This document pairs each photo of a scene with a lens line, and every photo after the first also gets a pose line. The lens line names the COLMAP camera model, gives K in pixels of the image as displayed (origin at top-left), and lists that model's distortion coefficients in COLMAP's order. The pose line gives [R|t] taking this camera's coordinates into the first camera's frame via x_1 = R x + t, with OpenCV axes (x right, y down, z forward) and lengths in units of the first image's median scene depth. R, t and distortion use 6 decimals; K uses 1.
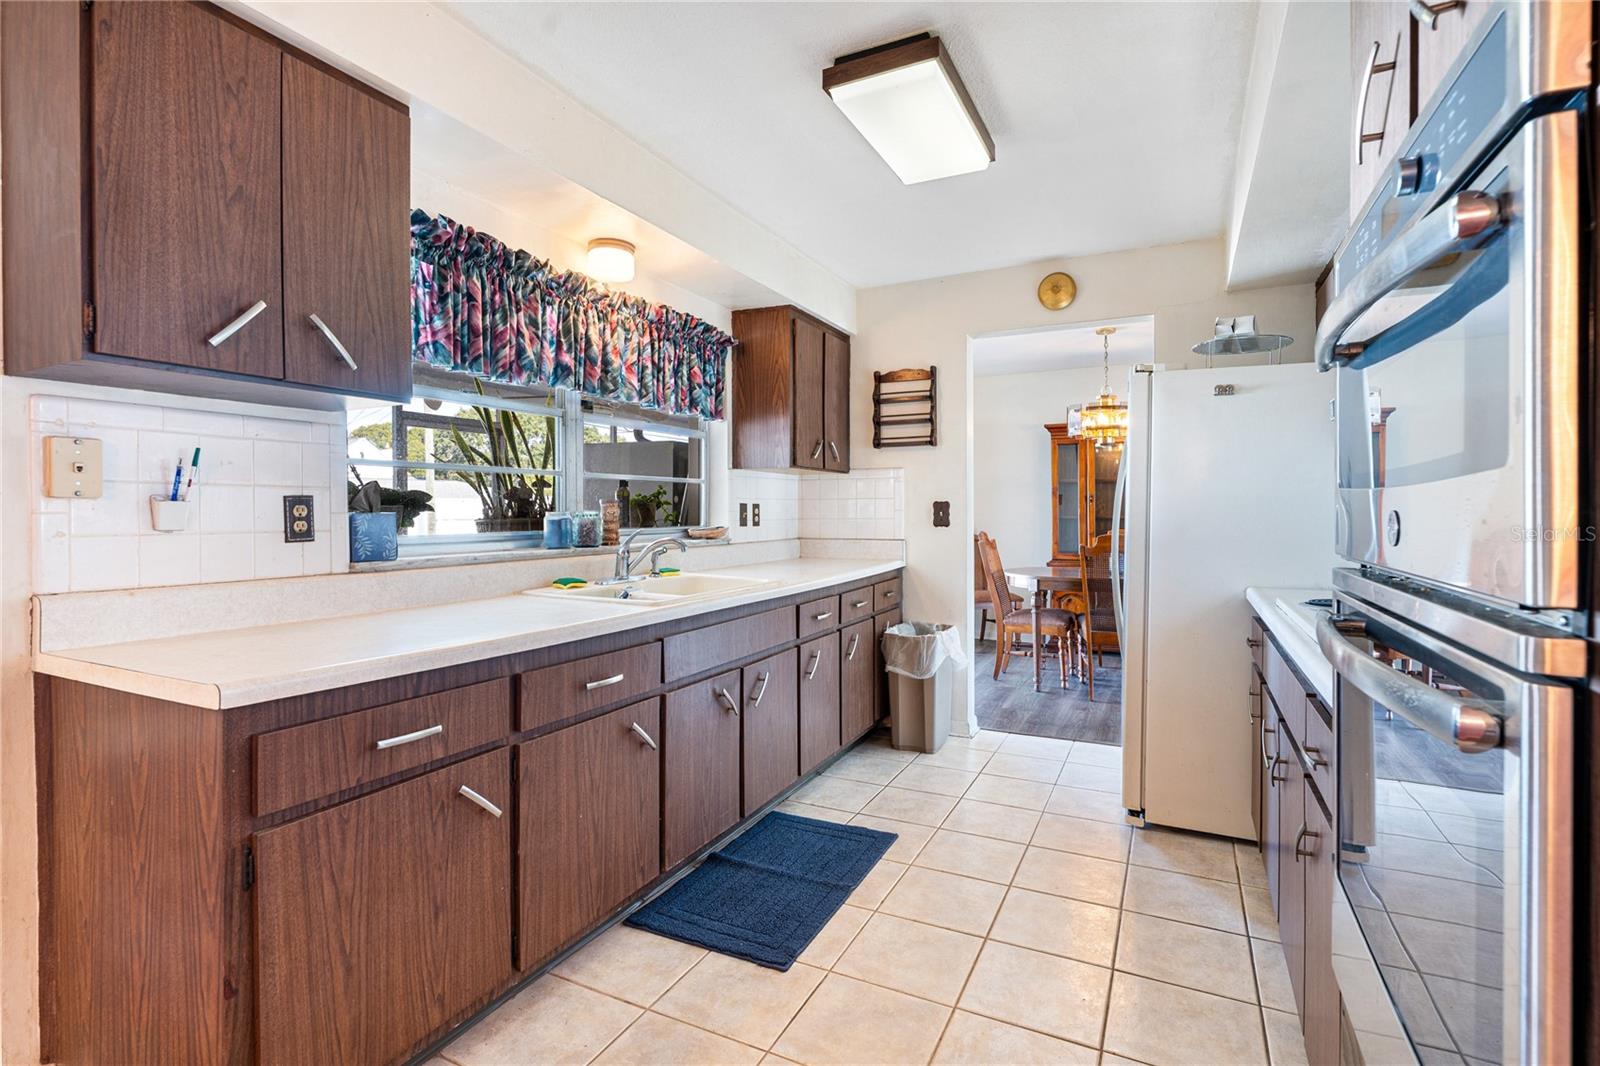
lens RADIAL K [[753.4, 0, 805.5], [0, 753.4, 516.0], [0, 0, 1]] dist [-0.002731, -0.000021]
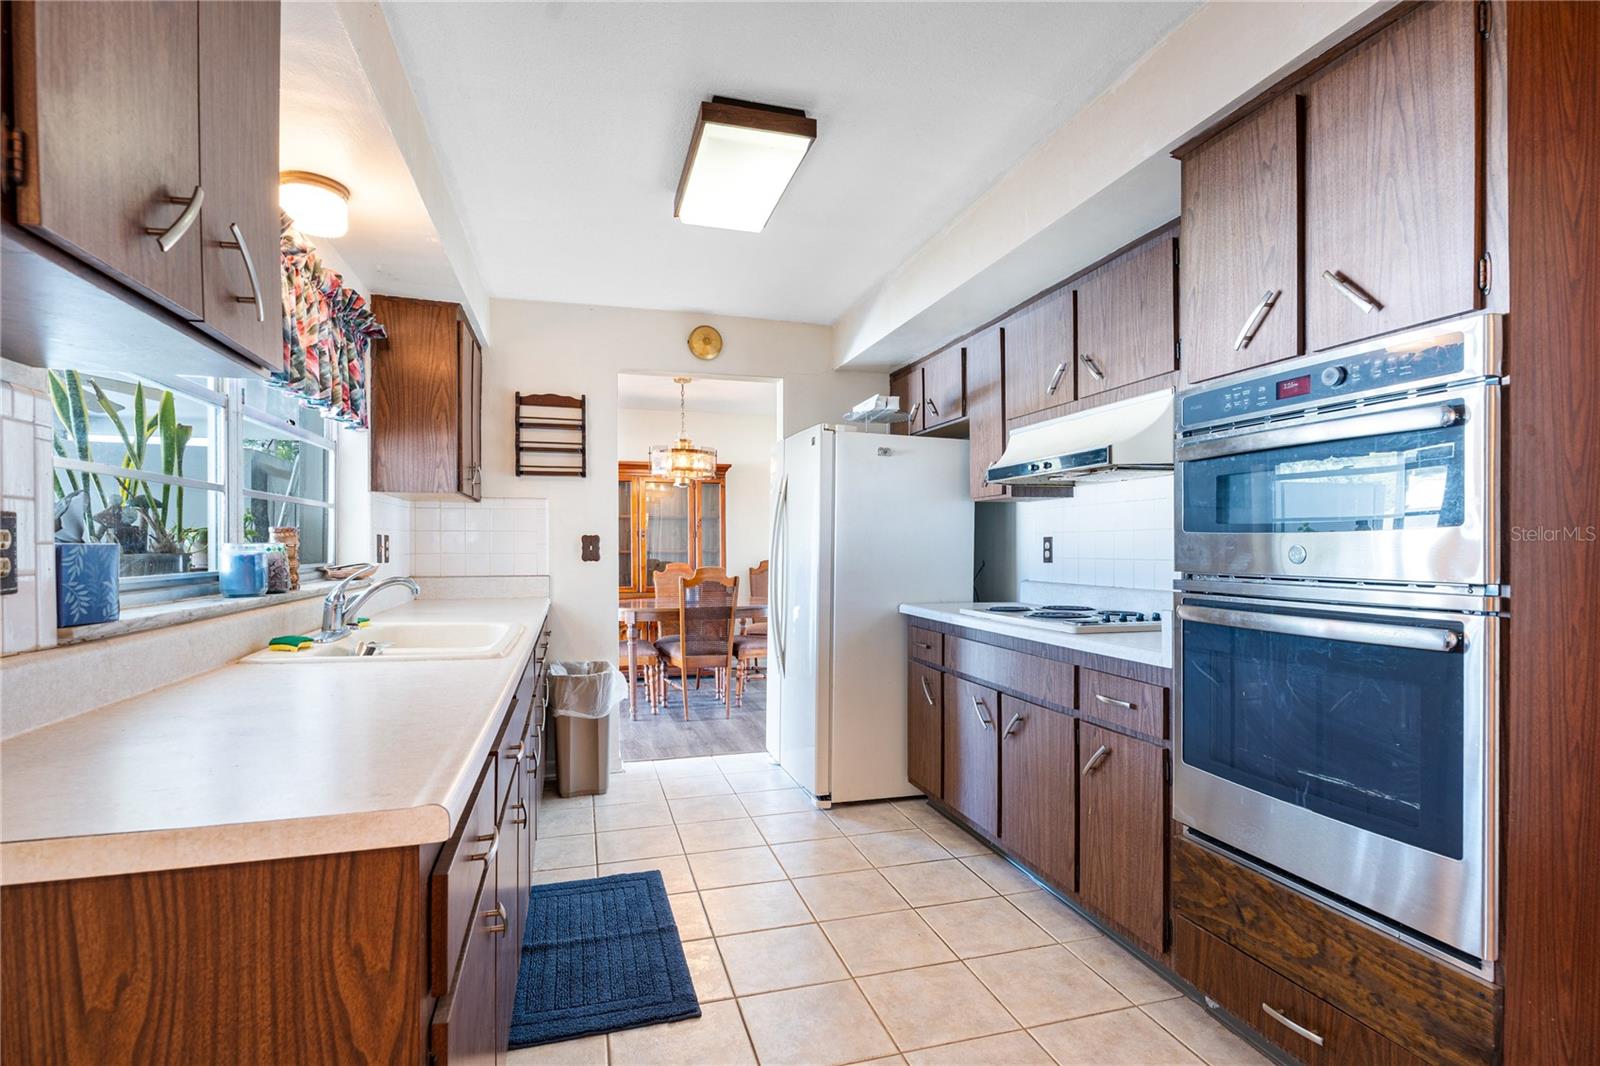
lens RADIAL K [[773.3, 0, 792.9], [0, 773.3, 547.2], [0, 0, 1]] dist [-0.002948, -0.000399]
pose [[0.737394, 0.001734, 0.675460, -0.342356], [0.001912, 0.999987, -0.004654, 0.001545], [-0.675460, 0.004723, 0.737382, 0.099217]]
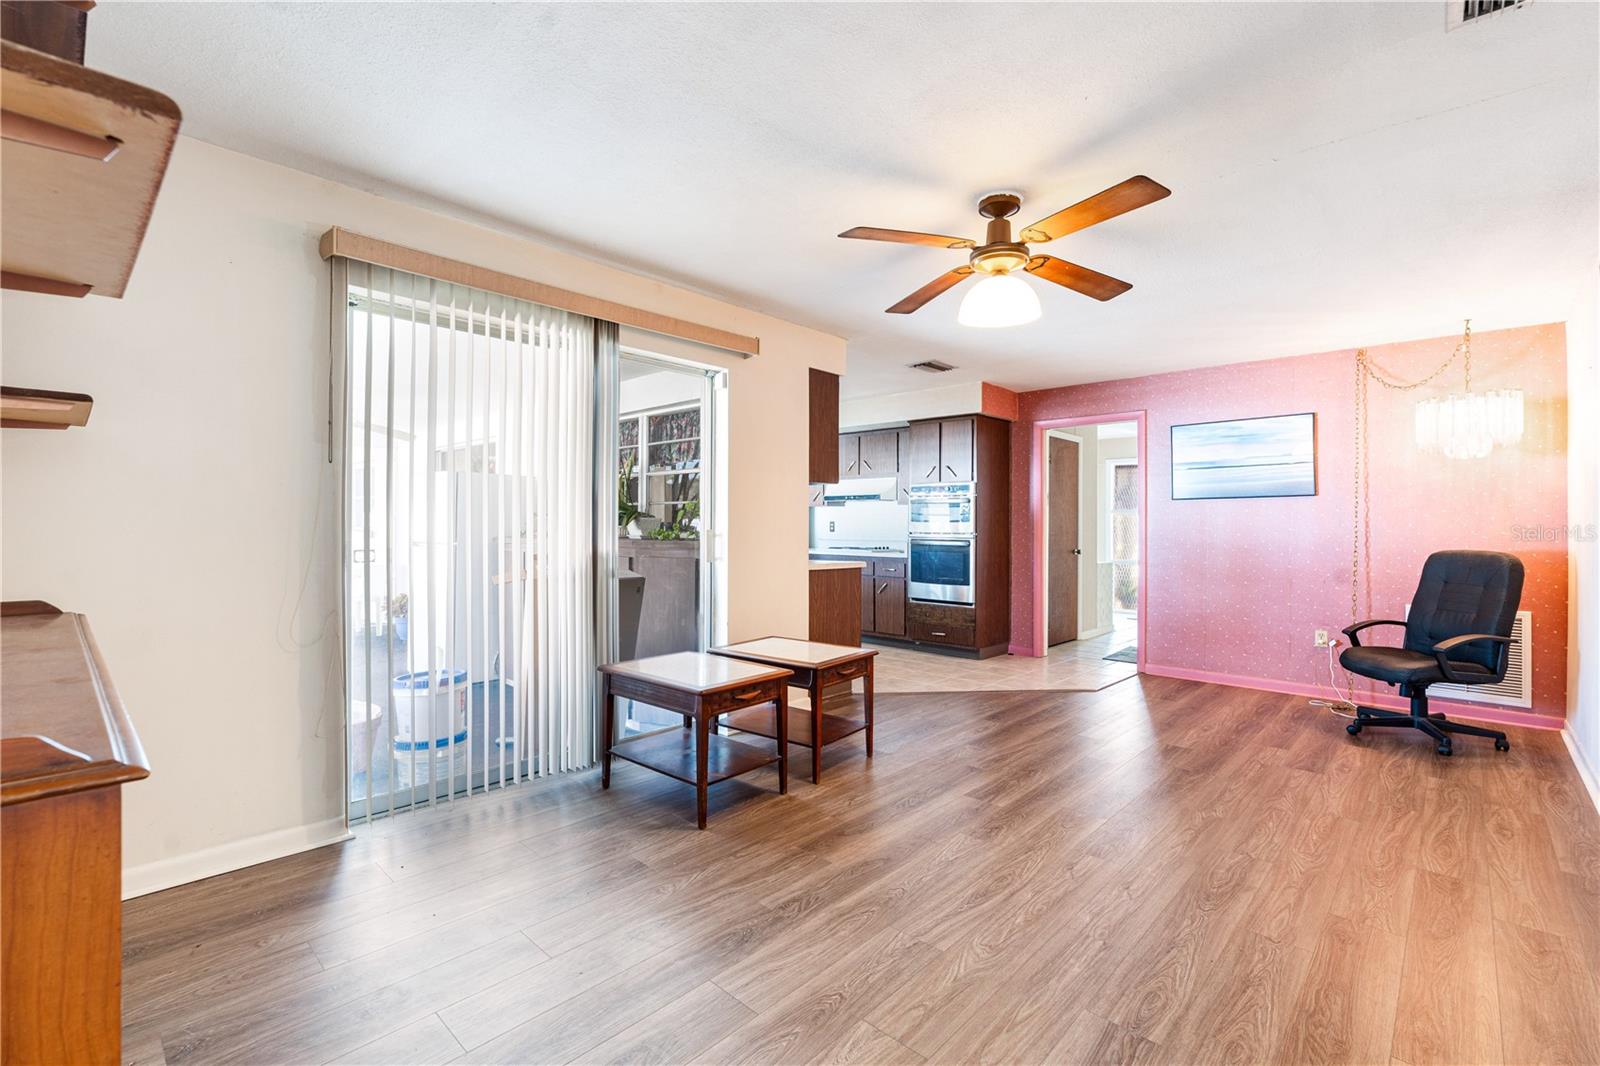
lens RADIAL K [[707.8, 0, 798.4], [0, 707.8, 528.3], [0, 0, 1]] dist [-0.023279, 0.000076]
pose [[0.288225, 0.000778, 0.957562, -1.666654], [0.002537, 0.999996, -0.001577, 0.009371], [-0.957559, 0.002884, 0.288222, 0.056294]]
